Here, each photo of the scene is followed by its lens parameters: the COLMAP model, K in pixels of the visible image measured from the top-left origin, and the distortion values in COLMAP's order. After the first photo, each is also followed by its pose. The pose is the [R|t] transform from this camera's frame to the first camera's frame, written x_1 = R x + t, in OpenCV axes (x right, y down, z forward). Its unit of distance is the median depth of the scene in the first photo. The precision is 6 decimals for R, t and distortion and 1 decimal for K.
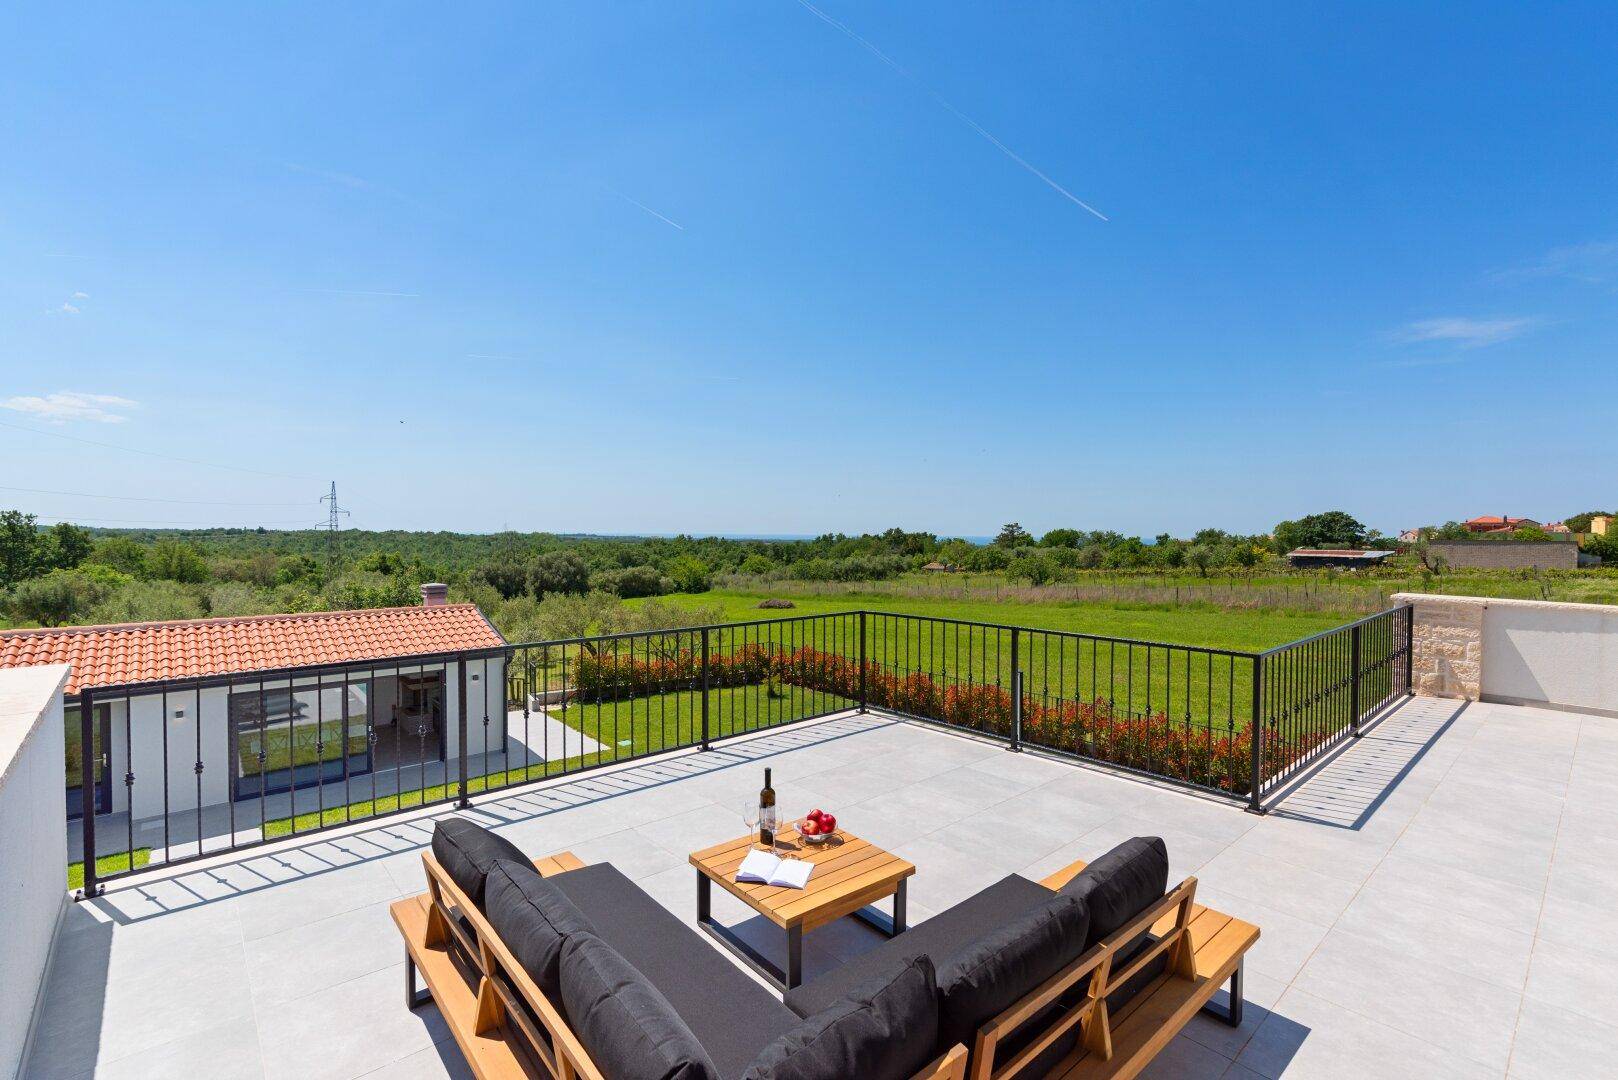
lens RADIAL K [[706.4, 0, 806.5], [0, 706.4, 554.4], [0, 0, 1]] dist [-0.001020, 0.002215]
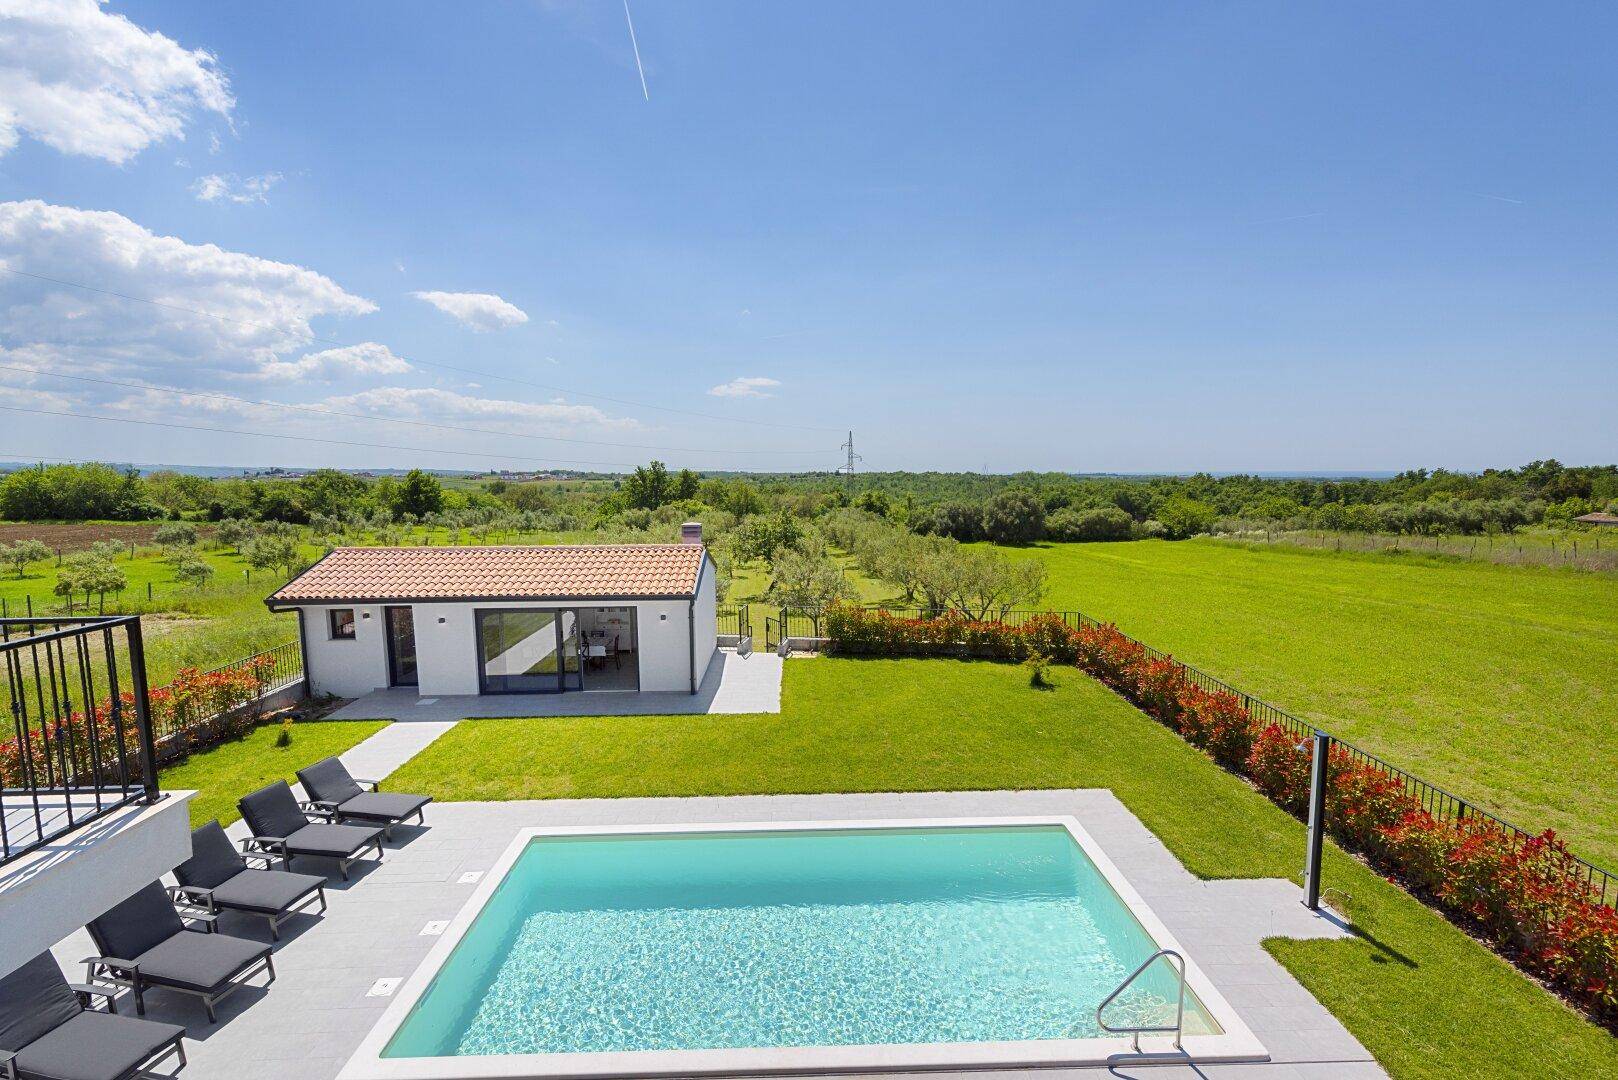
lens RADIAL K [[677.8, 0, 804.2], [0, 677.8, 573.8], [0, 0, 1]] dist [-0.002796, 0.001743]
pose [[0.764253, 0.084393, -0.639371, 0.777888], [-0.008649, 0.992653, 0.120686, -0.028407], [0.644858, -0.086704, 0.759368, 0.951453]]
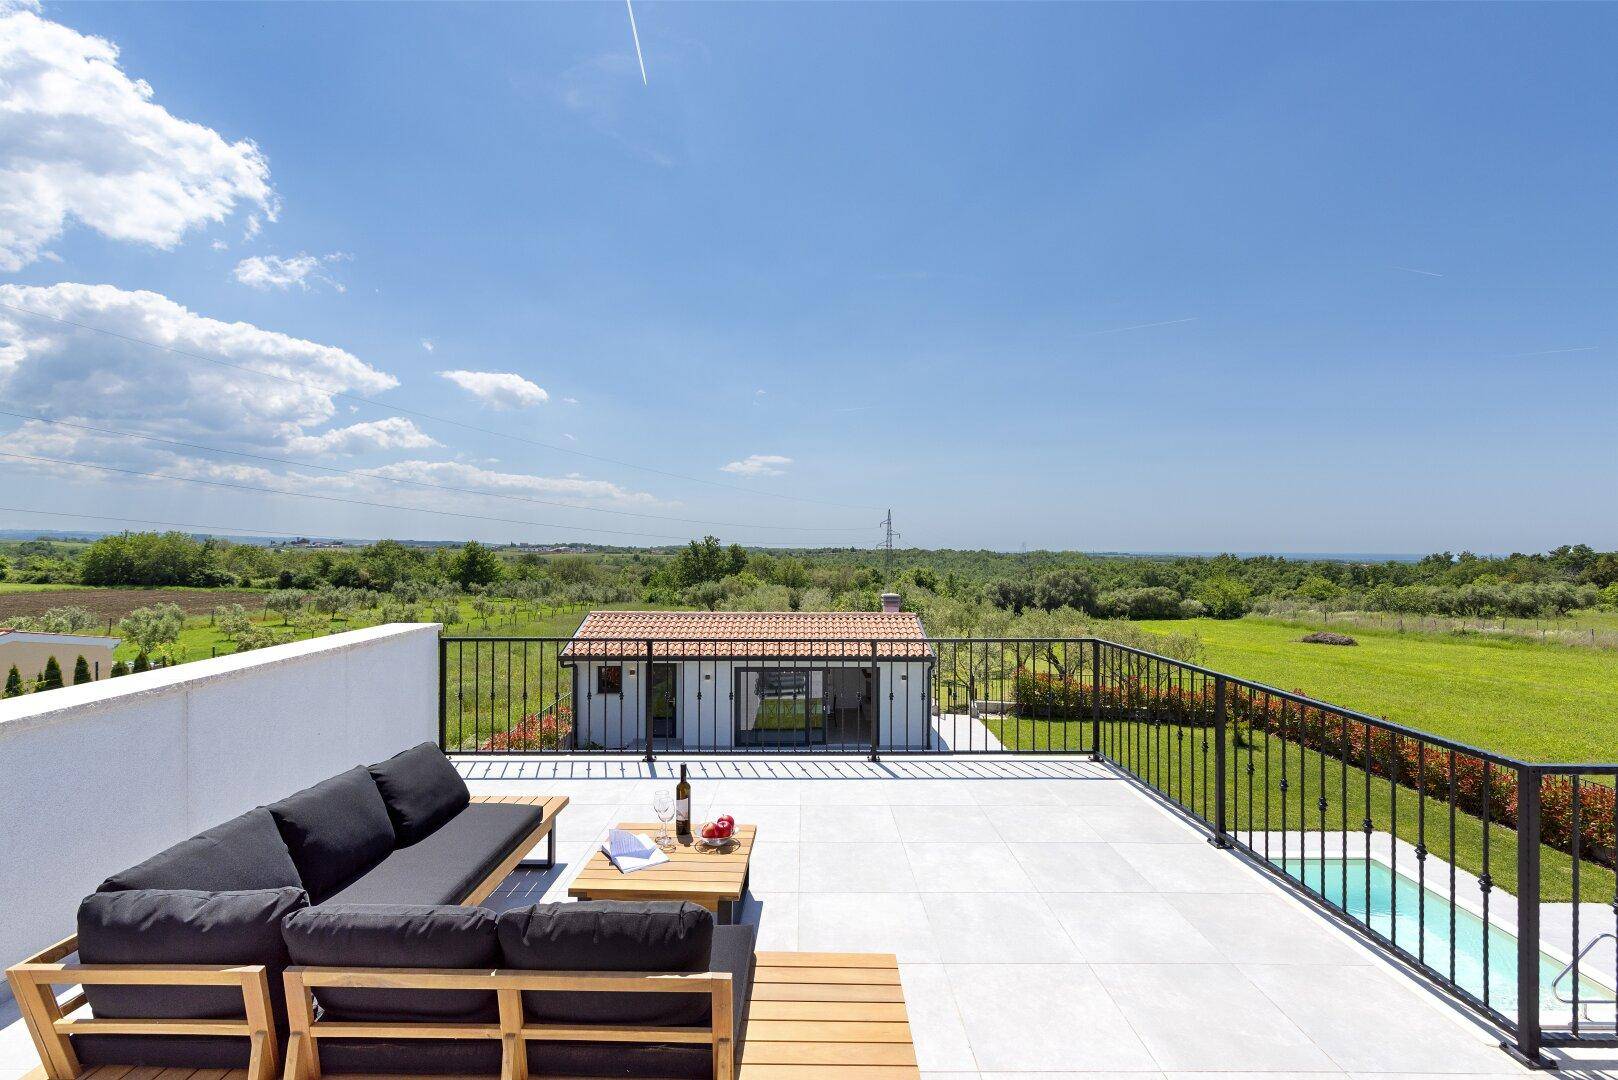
lens RADIAL K [[687.7, 0, 816.0], [0, 687.7, 545.5], [0, 0, 1]] dist [-0.000864, 0.001598]
pose [[0.758558, -0.005195, -0.651585, 0.361736], [-0.020201, 0.999300, -0.031485, -0.000686], [0.651292, 0.037046, 0.757922, 0.147863]]
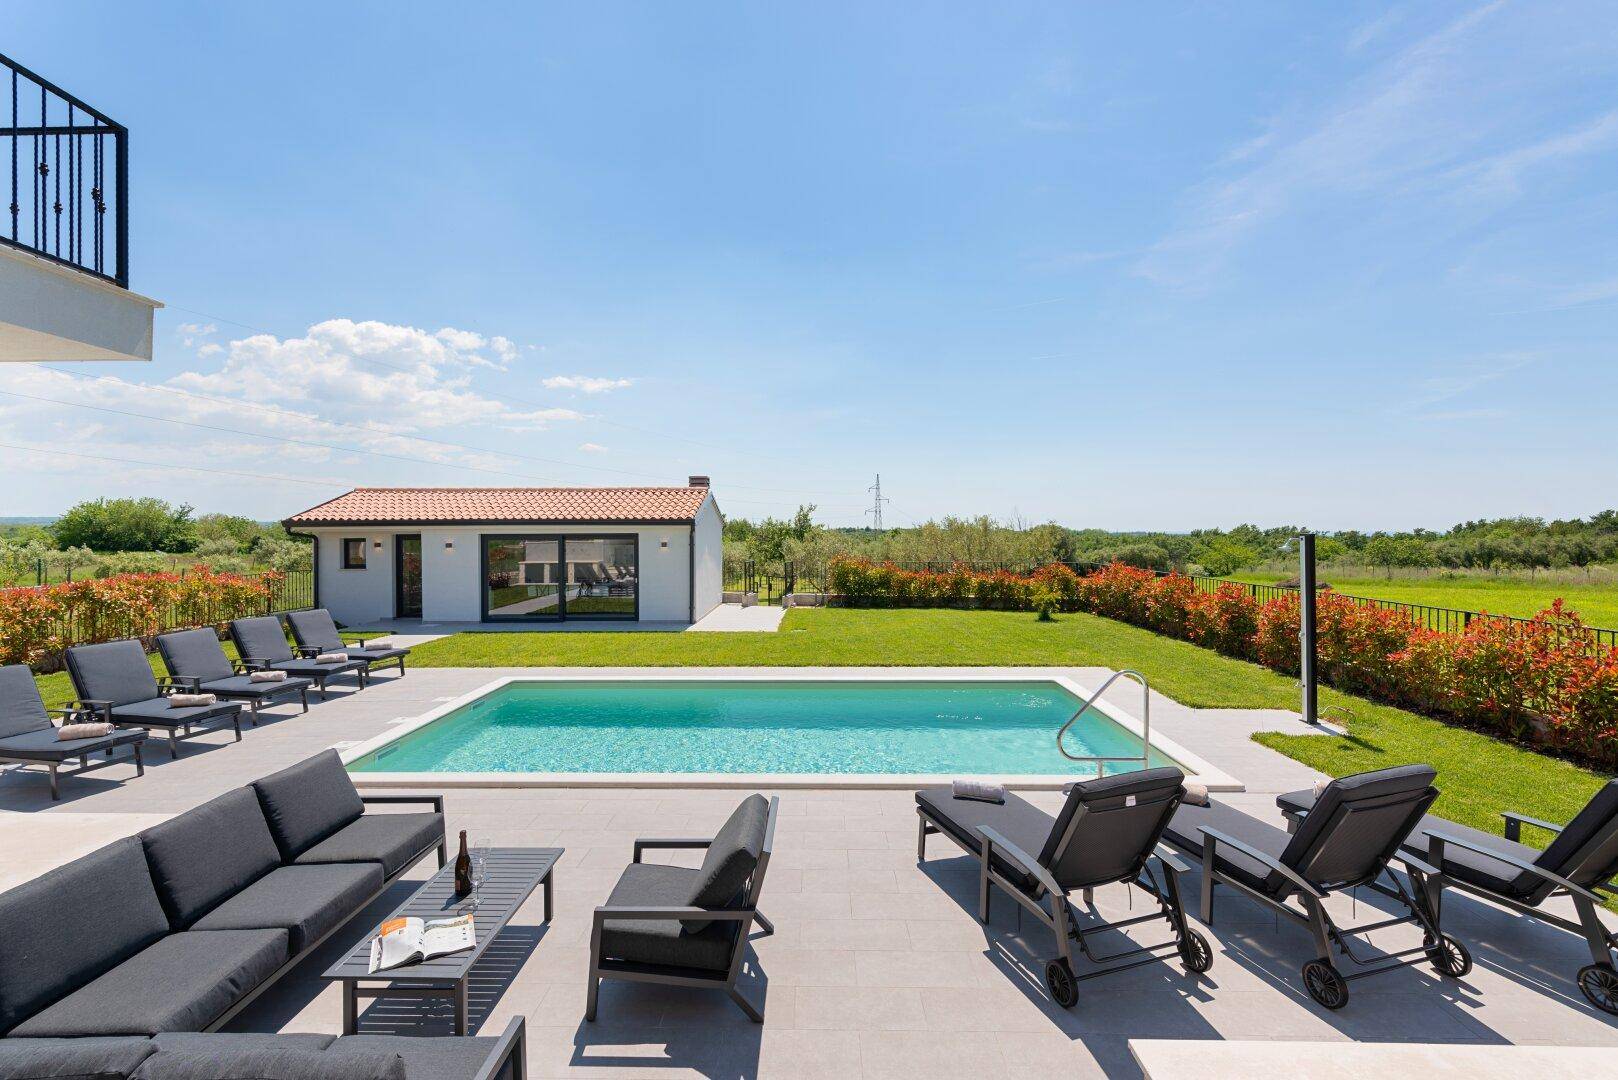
lens RADIAL K [[687.7, 0, 804.6], [0, 687.7, 546.8], [0, 0, 1]] dist [-0.000864, 0.001598]
pose [[0.735542, 0.004642, -0.677463, 0.912101], [-0.004860, 0.999987, 0.001576, 0.430079], [0.677461, 0.002134, 0.735555, 0.971938]]
